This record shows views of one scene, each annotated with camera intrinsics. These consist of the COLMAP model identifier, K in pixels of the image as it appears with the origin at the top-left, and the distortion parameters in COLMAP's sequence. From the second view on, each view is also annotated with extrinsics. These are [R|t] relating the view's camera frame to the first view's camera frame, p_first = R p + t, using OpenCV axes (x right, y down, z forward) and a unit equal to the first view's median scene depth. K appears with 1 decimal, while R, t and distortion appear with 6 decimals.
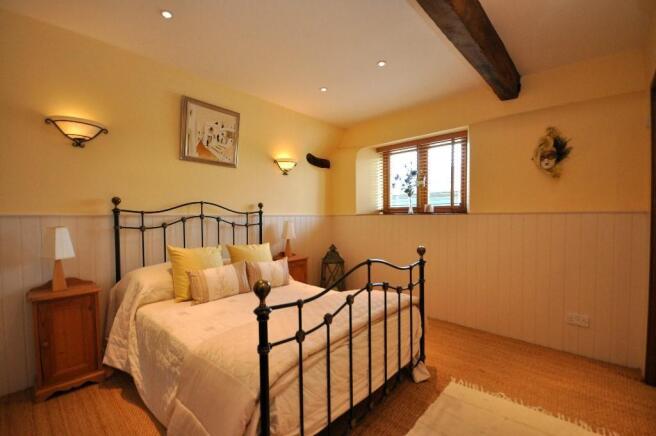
lens RADIAL K [[286.7, 0, 324.8], [0, 286.7, 224.7], [0, 0, 1]] dist [-0.001896, -0.010987]
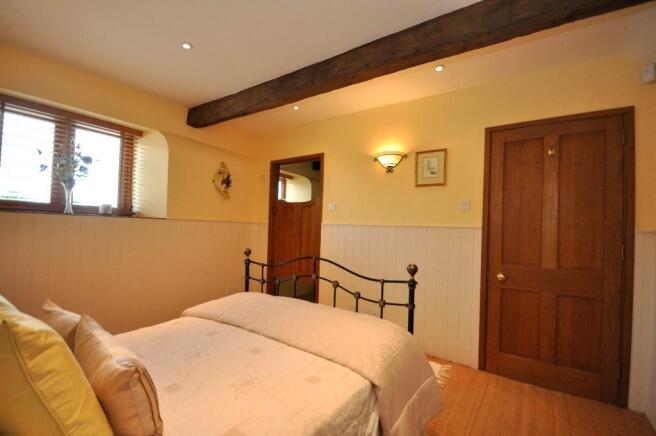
lens RADIAL K [[286.7, 0, 324.8], [0, 286.7, 224.7], [0, 0, 1]] dist [-0.001896, -0.010987]
pose [[-0.168466, 0.012588, 0.985627, -0.729634], [-0.005522, 0.999891, -0.013714, -0.006411], [-0.985692, -0.007753, -0.168378, 0.726083]]
